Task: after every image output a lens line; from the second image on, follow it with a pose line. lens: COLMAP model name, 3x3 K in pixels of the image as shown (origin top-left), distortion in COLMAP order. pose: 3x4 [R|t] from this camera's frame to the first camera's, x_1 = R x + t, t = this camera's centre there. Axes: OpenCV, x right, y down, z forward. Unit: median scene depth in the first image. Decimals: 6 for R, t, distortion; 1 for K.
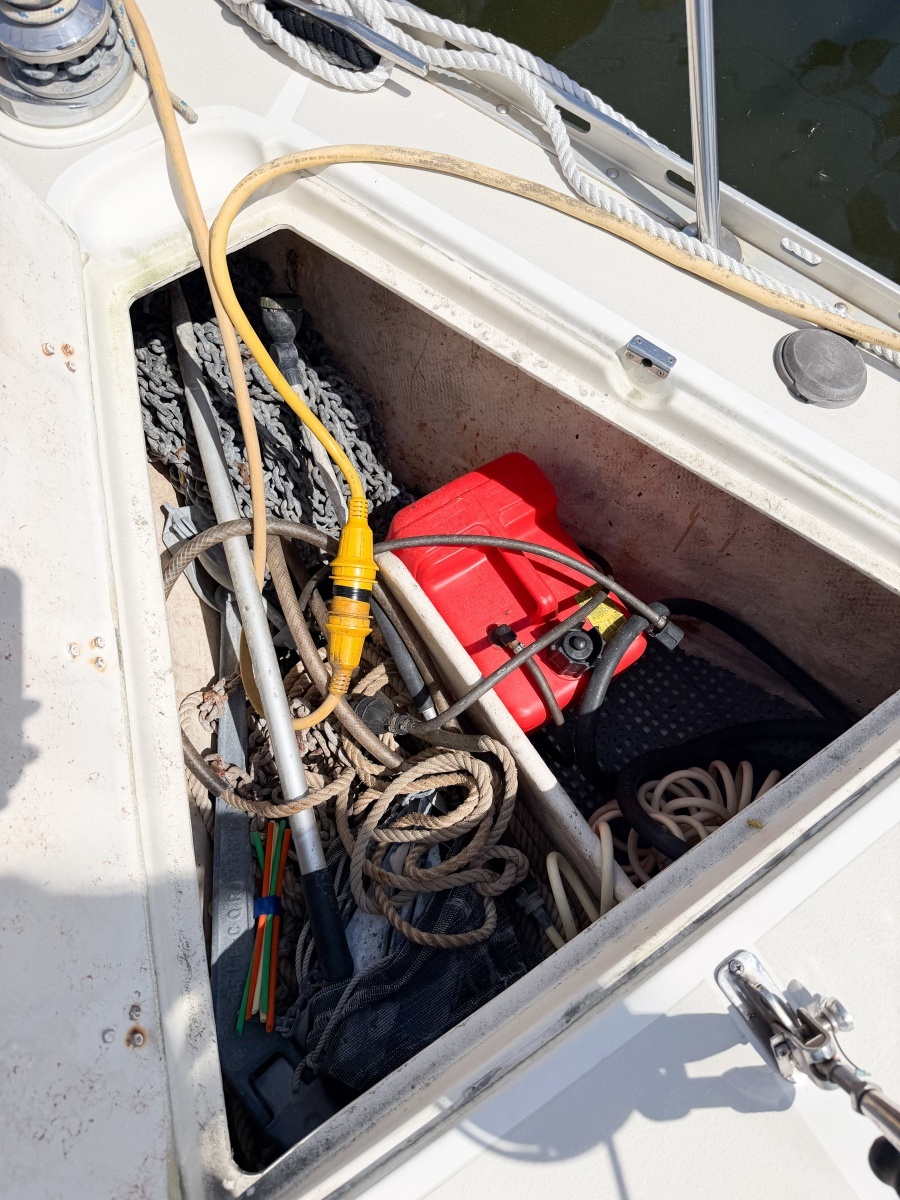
lens RADIAL K [[835.9, 0, 450.0], [0, 835.9, 600.0], [0, 0, 1]] dist [0.046614, -0.062339]
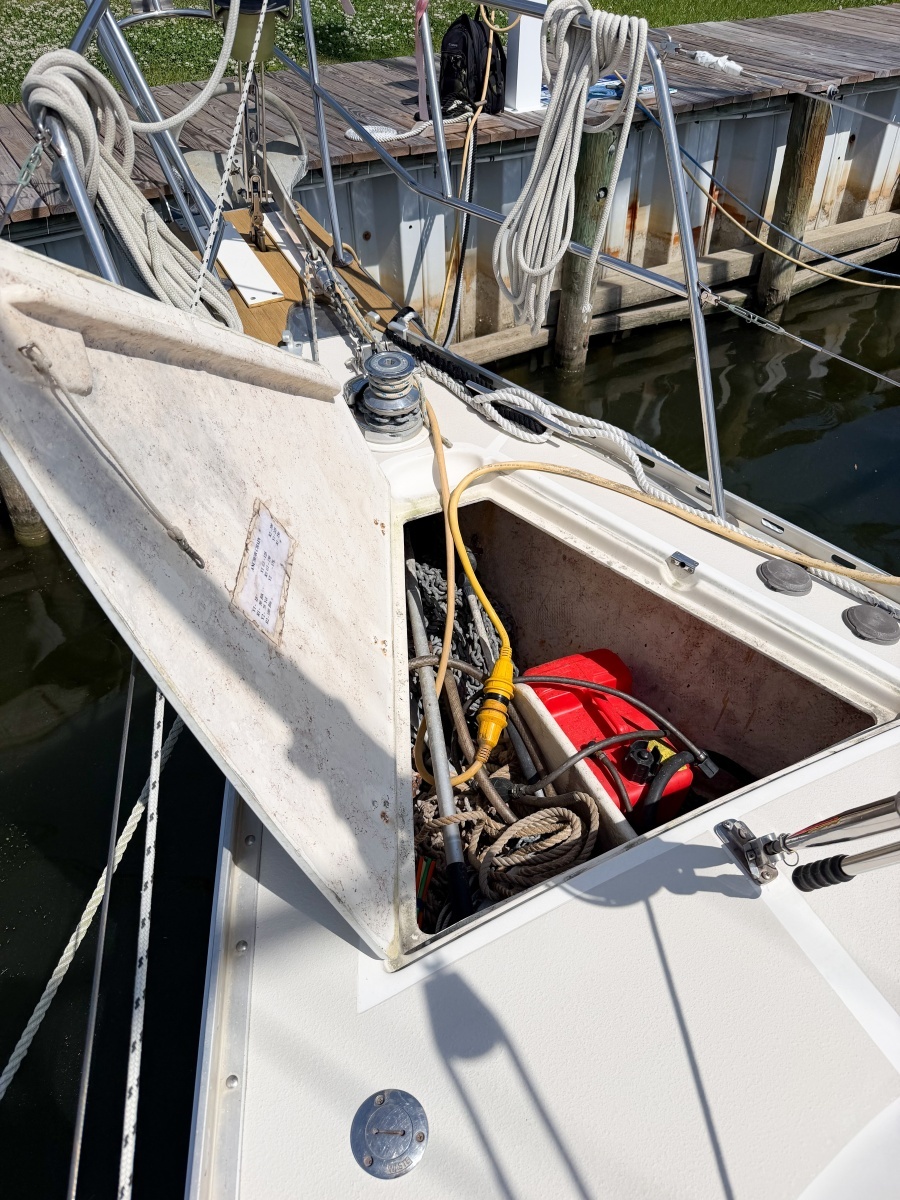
lens RADIAL K [[864.9, 0, 450.0], [0, 864.9, 600.0], [0, 0, 1]] dist [0.136103, -0.195422]
pose [[0.990084, 0.086164, -0.110949, -0.044835], [-0.128209, 0.877044, -0.462986, 0.669738], [0.057414, 0.472620, 0.879394, -0.606400]]
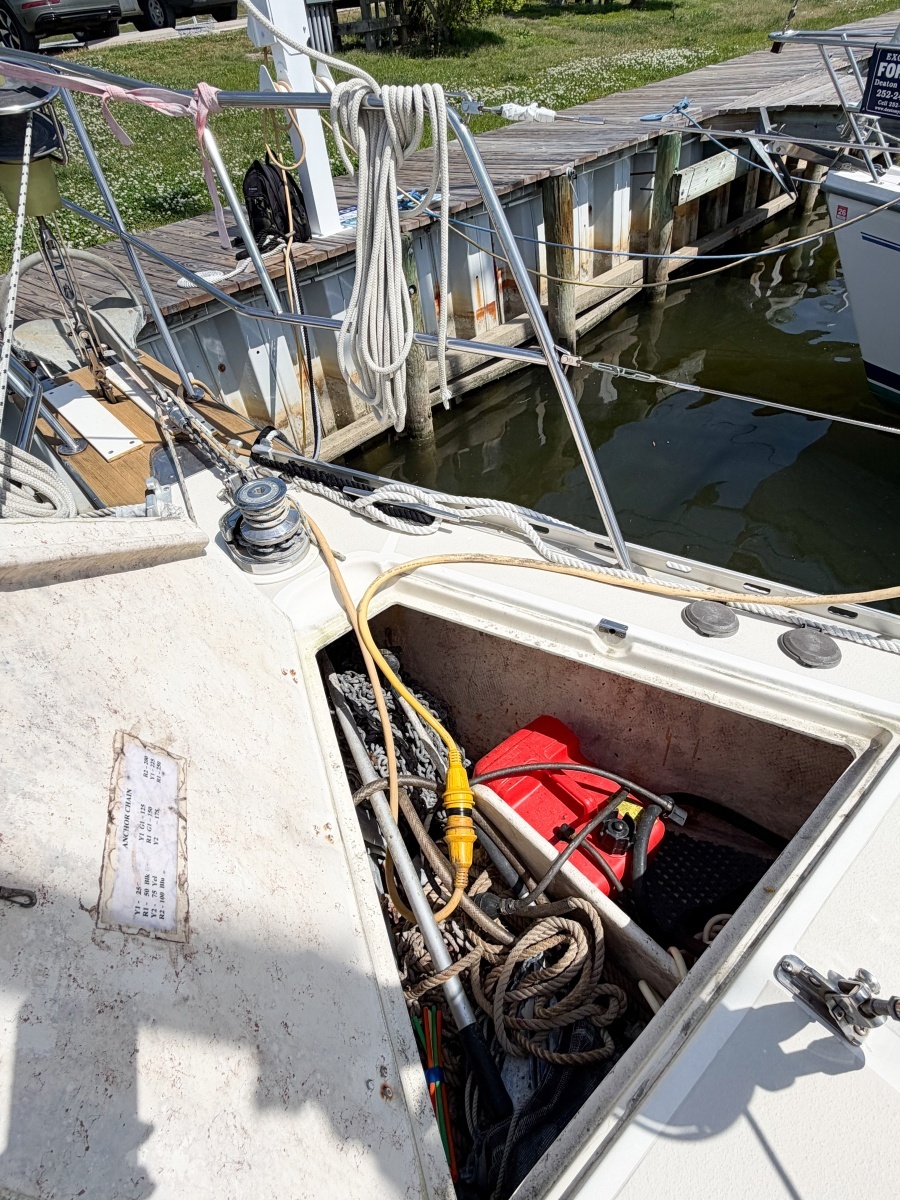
lens RADIAL K [[652.3, 0, 443.3], [0, 652.3, 602.0], [0, 0, 1]] dist [0.001983, 0.000450]
pose [[0.986634, -0.162507, 0.012044, -0.111040], [0.148967, 0.869530, -0.470878, 0.233848], [0.066048, 0.466379, 0.882116, -0.233923]]
